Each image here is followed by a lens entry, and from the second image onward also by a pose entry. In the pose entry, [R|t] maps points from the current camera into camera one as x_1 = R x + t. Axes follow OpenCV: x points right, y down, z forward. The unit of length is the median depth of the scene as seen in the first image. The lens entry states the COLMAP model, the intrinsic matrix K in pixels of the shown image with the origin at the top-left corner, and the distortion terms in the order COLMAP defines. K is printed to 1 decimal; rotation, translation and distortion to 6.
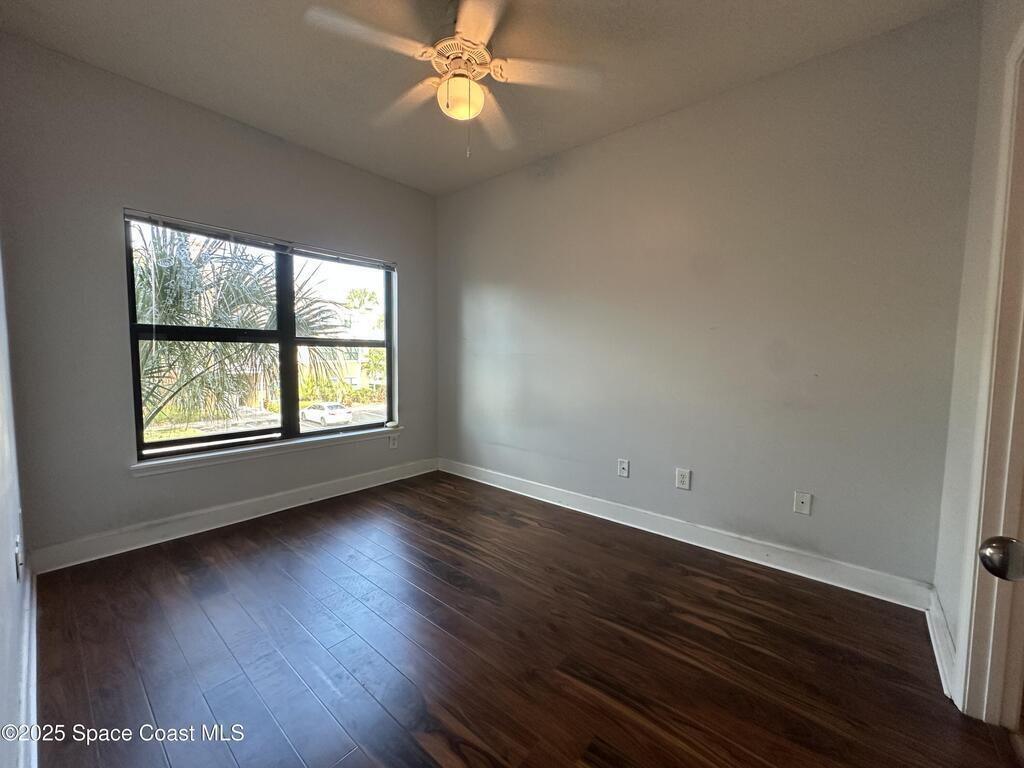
lens RADIAL K [[410.6, 0, 511.1], [0, 410.6, 384.1], [0, 0, 1]] dist [0.002309, 0.000504]
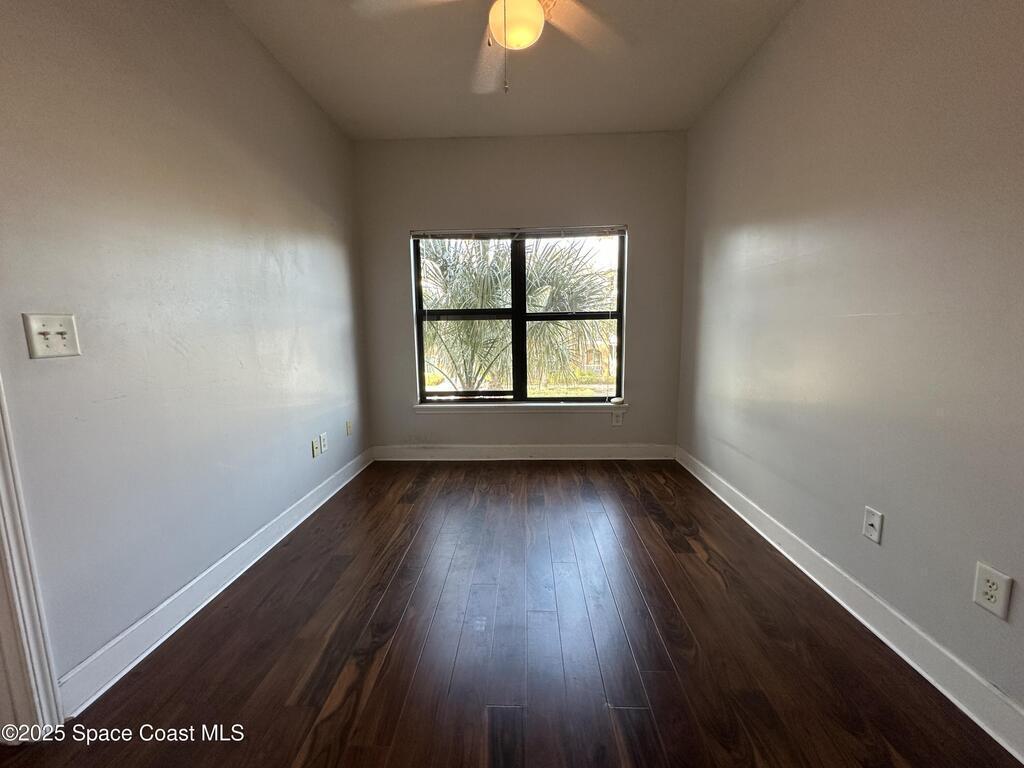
lens RADIAL K [[410.6, 0, 511.1], [0, 410.6, 384.1], [0, 0, 1]] dist [0.002309, 0.000504]
pose [[0.622638, 0.083892, -0.778000, 0.350899], [-0.032577, 0.996154, 0.081344, -0.009966], [0.781832, -0.025303, 0.622976, 0.261406]]
